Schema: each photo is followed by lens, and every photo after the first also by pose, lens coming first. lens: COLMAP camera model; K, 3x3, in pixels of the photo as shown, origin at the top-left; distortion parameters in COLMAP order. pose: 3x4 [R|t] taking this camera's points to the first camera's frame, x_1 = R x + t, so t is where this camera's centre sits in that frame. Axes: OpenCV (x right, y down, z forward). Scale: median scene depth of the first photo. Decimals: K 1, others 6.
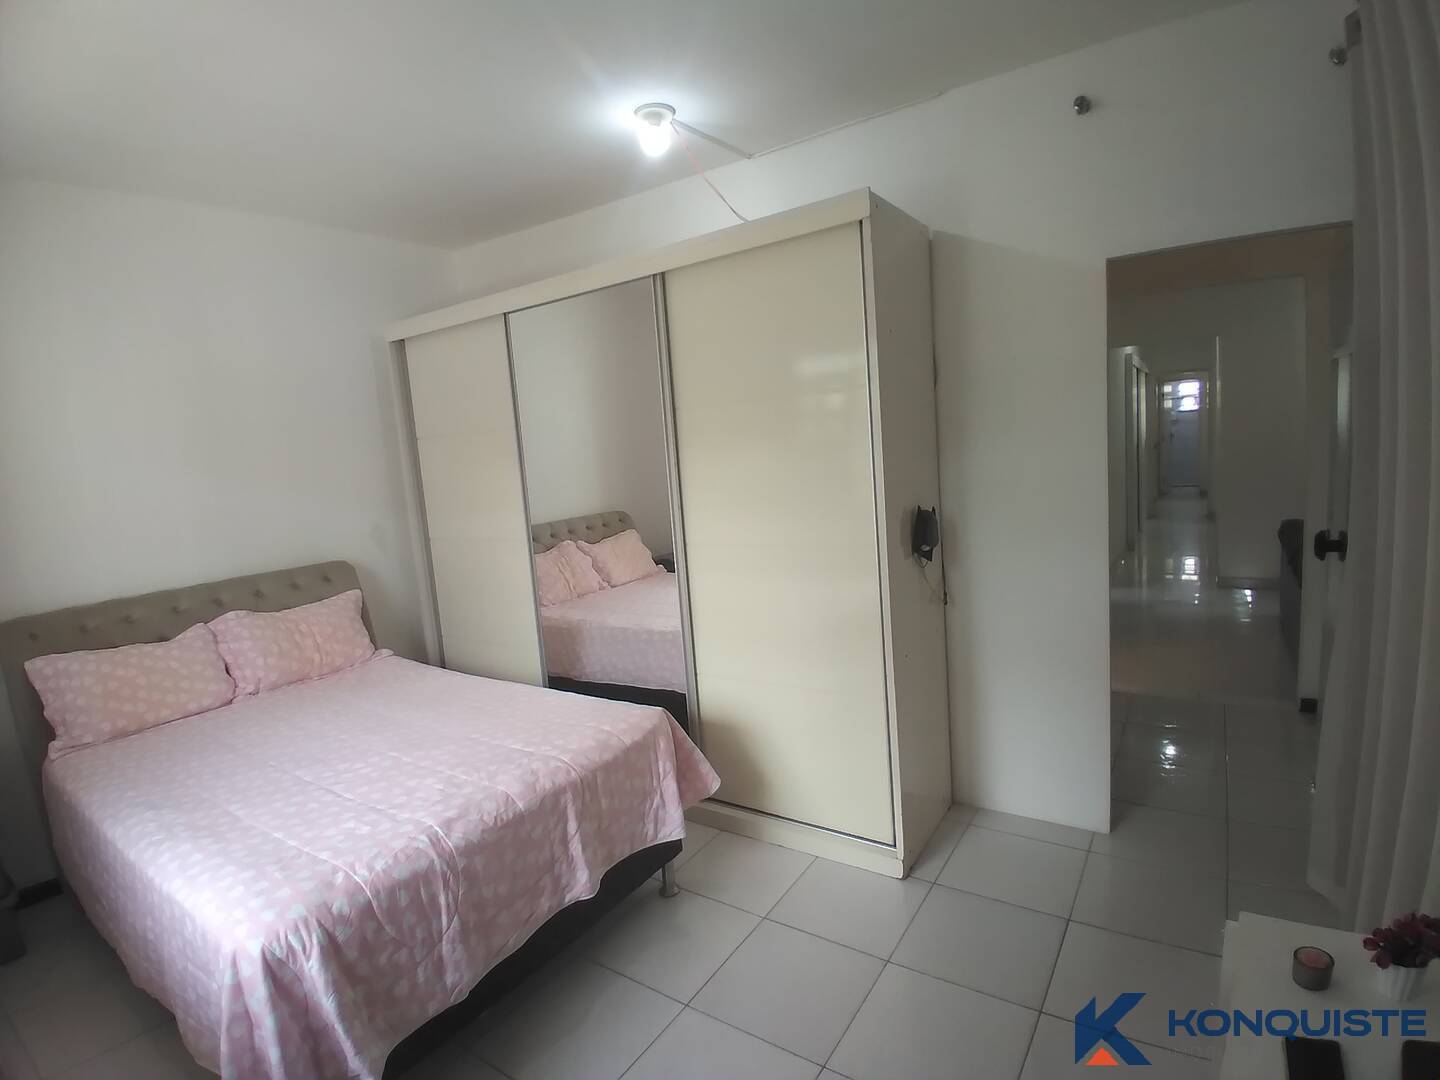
lens RADIAL K [[715.9, 0, 715.6], [0, 715.9, 531.4], [0, 0, 1]] dist [0.011867, -0.050270]
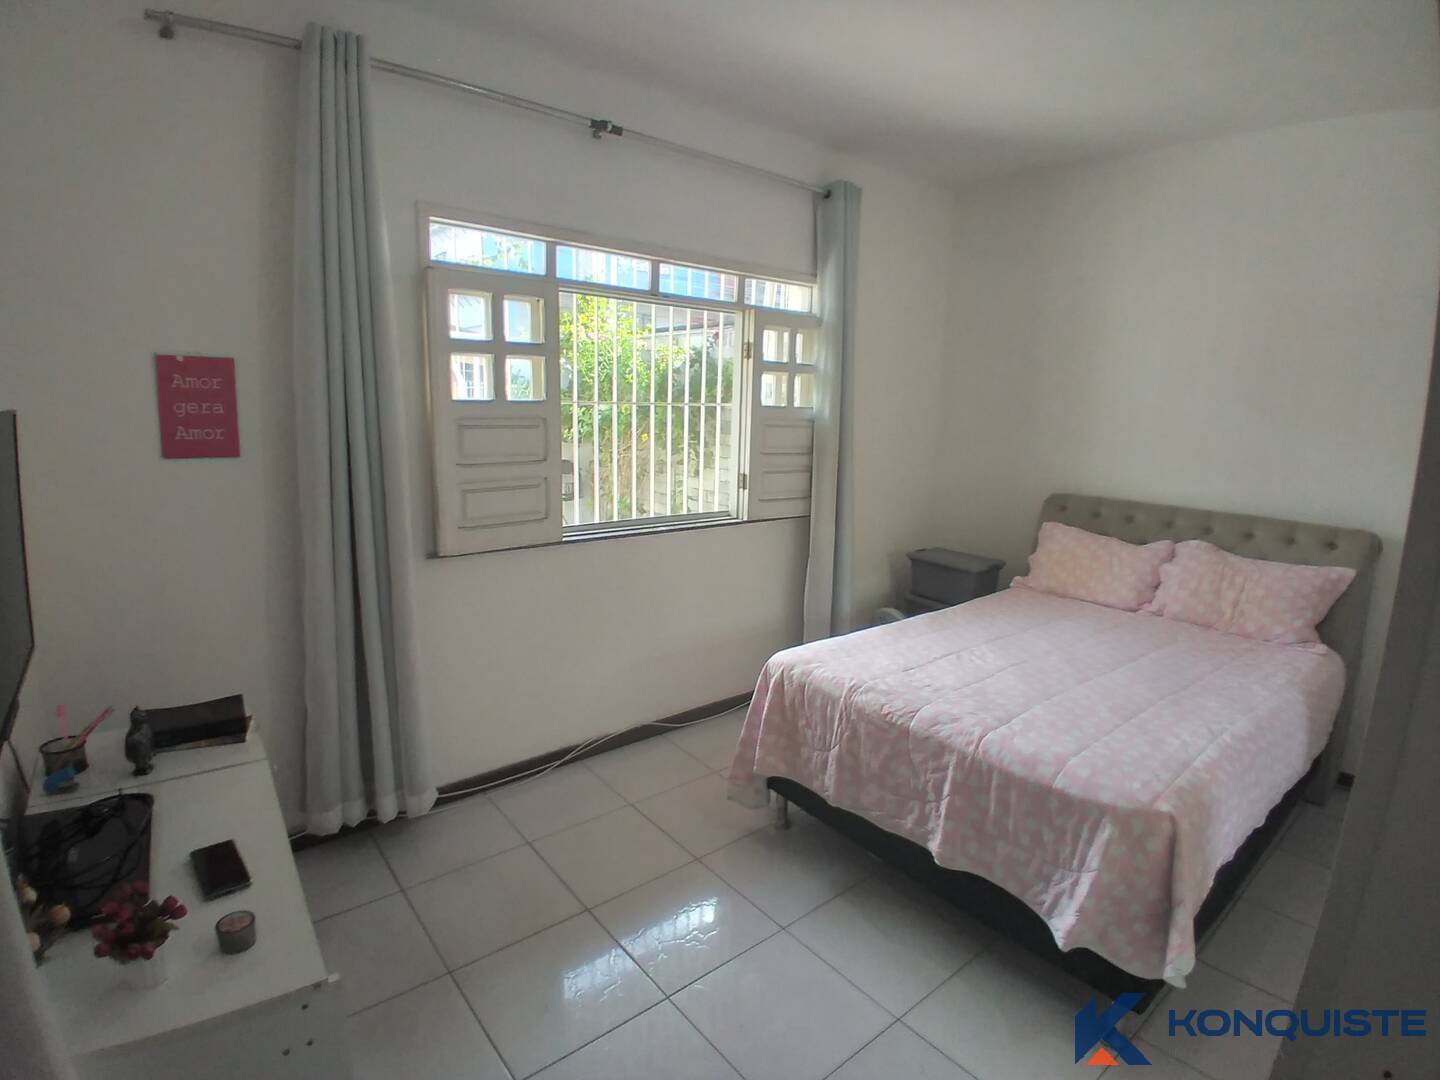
lens RADIAL K [[715.9, 0, 715.6], [0, 715.9, 531.4], [0, 0, 1]] dist [0.011867, -0.050270]
pose [[-0.277284, 0.242139, -0.929775, 0.718228], [-0.122631, 0.950887, 0.284209, -0.163808], [0.952930, 0.192826, -0.233973, 0.860193]]
